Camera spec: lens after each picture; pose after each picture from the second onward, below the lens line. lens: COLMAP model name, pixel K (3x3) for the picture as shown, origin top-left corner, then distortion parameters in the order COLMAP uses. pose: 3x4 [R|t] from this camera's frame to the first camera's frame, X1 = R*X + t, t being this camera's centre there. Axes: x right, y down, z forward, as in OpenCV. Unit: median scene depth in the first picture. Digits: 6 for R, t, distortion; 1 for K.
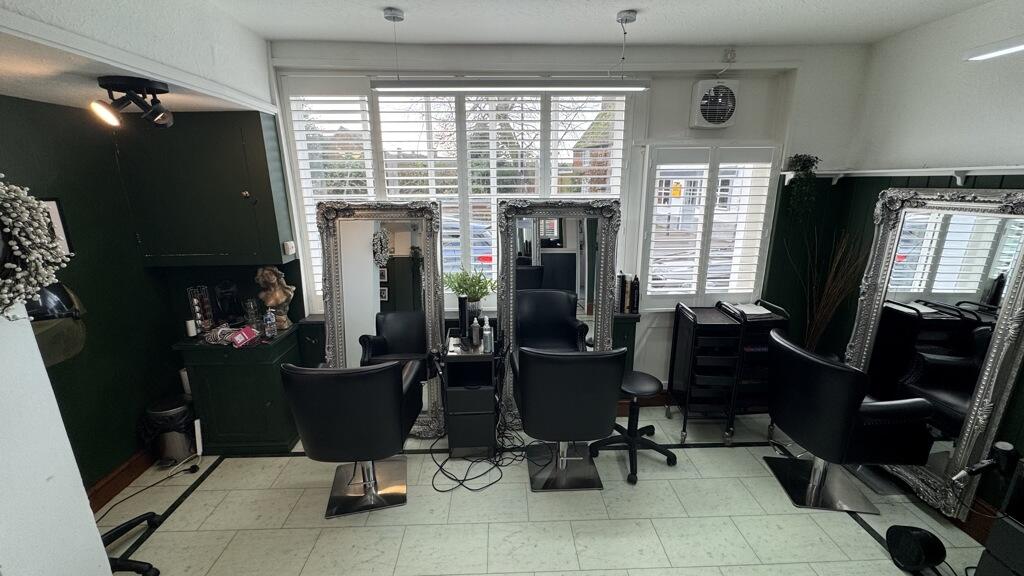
lens RADIAL K [[404.8, 0, 509.6], [0, 404.8, 291.4], [0, 0, 1]] dist [-0.002657, 0.000065]
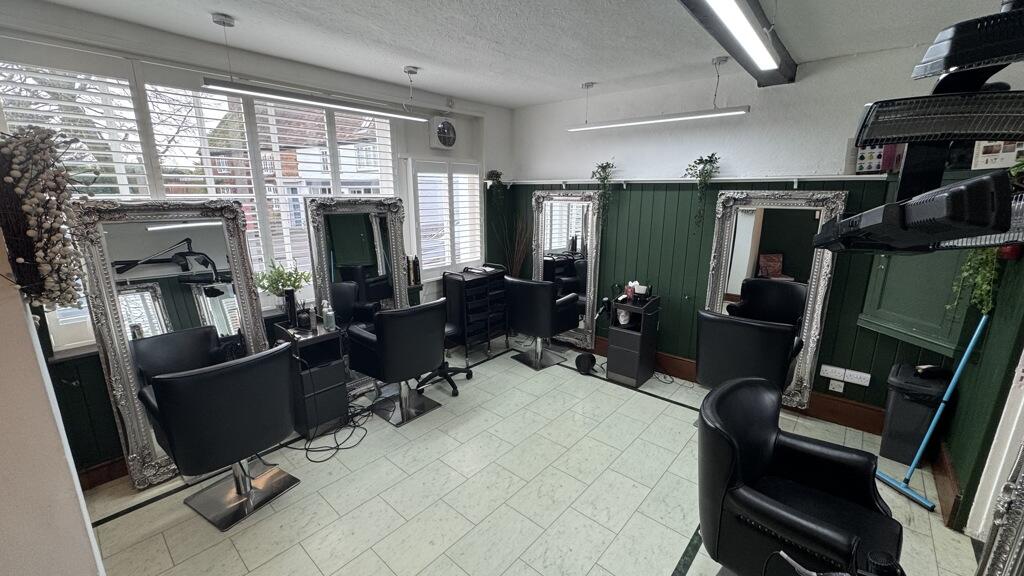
lens RADIAL K [[404.8, 0, 508.7], [0, 404.8, 292.4], [0, 0, 1]] dist [-0.002657, 0.000065]
pose [[0.686595, -0.166537, 0.707709, -0.474953], [0.181613, 0.981839, 0.054851, 0.067956], [-0.703991, 0.090869, 0.704372, -0.150329]]
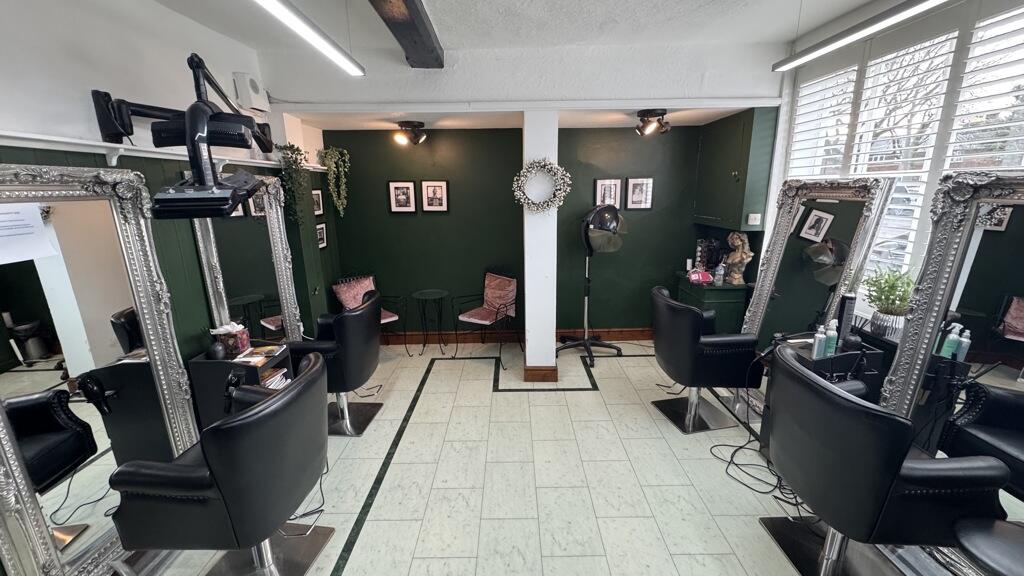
lens RADIAL K [[404.8, 0, 512.5], [0, 404.8, 289.9], [0, 0, 1]] dist [-0.002657, 0.000065]
pose [[-0.030180, 0.251122, -0.967485, 0.685728], [-0.236822, 0.938569, 0.251004, -0.042143], [0.971084, 0.236696, 0.031145, 0.320432]]
